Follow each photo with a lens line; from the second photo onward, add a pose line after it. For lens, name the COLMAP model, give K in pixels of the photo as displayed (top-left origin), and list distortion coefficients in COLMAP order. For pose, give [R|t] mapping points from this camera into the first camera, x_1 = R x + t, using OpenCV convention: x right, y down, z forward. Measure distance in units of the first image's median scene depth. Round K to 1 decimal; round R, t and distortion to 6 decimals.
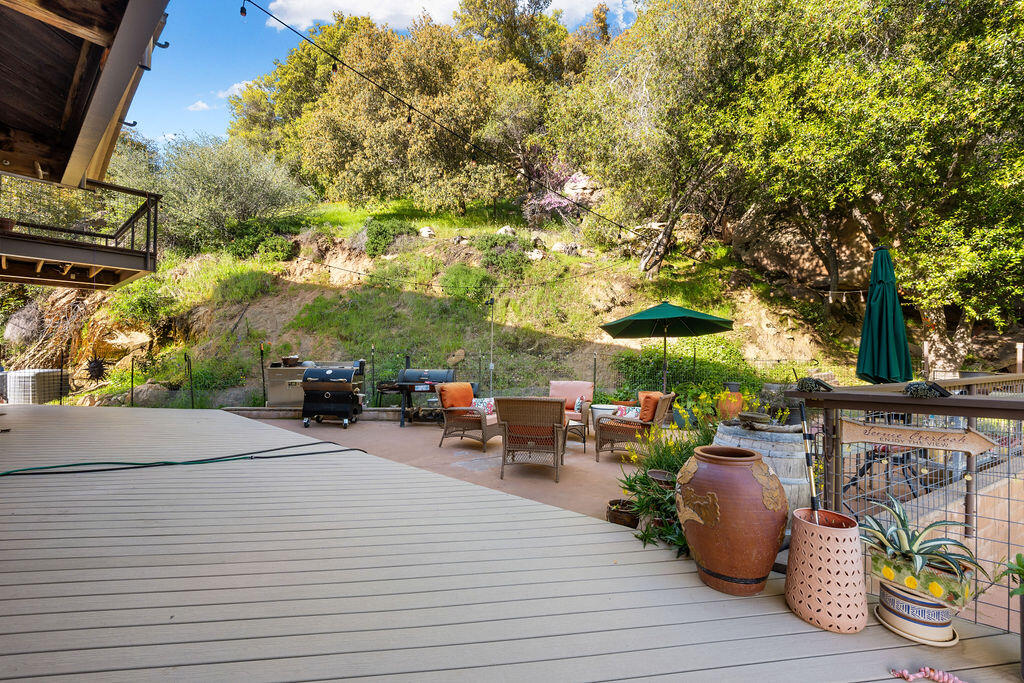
lens RADIAL K [[422.6, 0, 511.5], [0, 422.6, 343.5], [0, 0, 1]] dist [-0.000390, -0.000036]
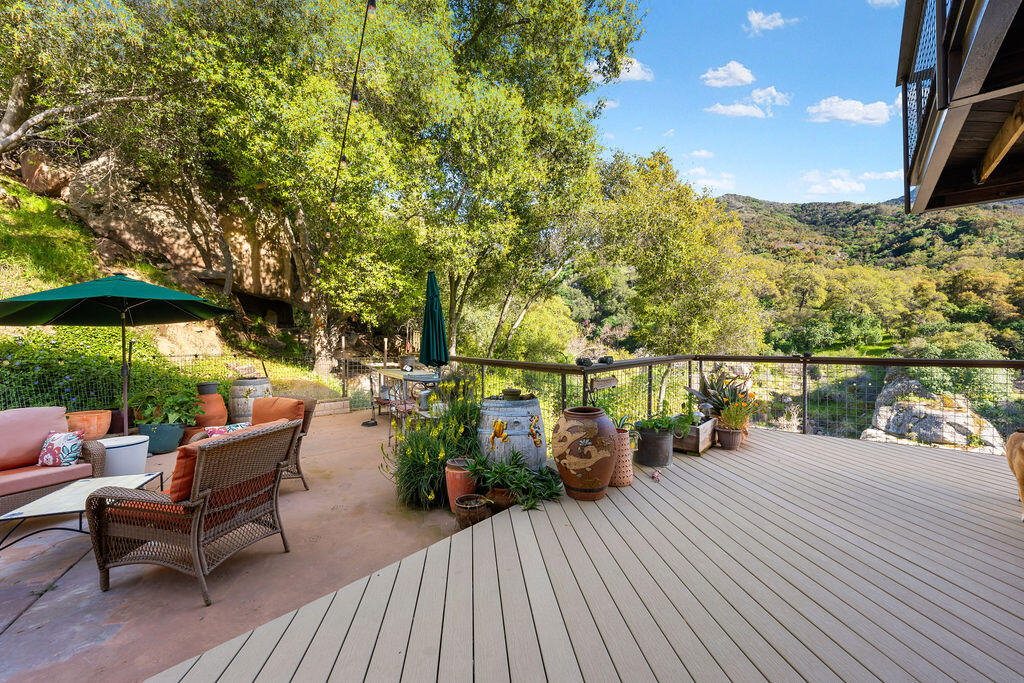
lens RADIAL K [[422.6, 0, 511.5], [0, 422.6, 339.8], [0, 0, 1]] dist [-0.000390, -0.000036]
pose [[0.032048, -0.000207, 0.999486, -0.207112], [-0.008479, 0.999964, 0.000479, 0.000222], [-0.999450, -0.008489, 0.032045, 0.248181]]
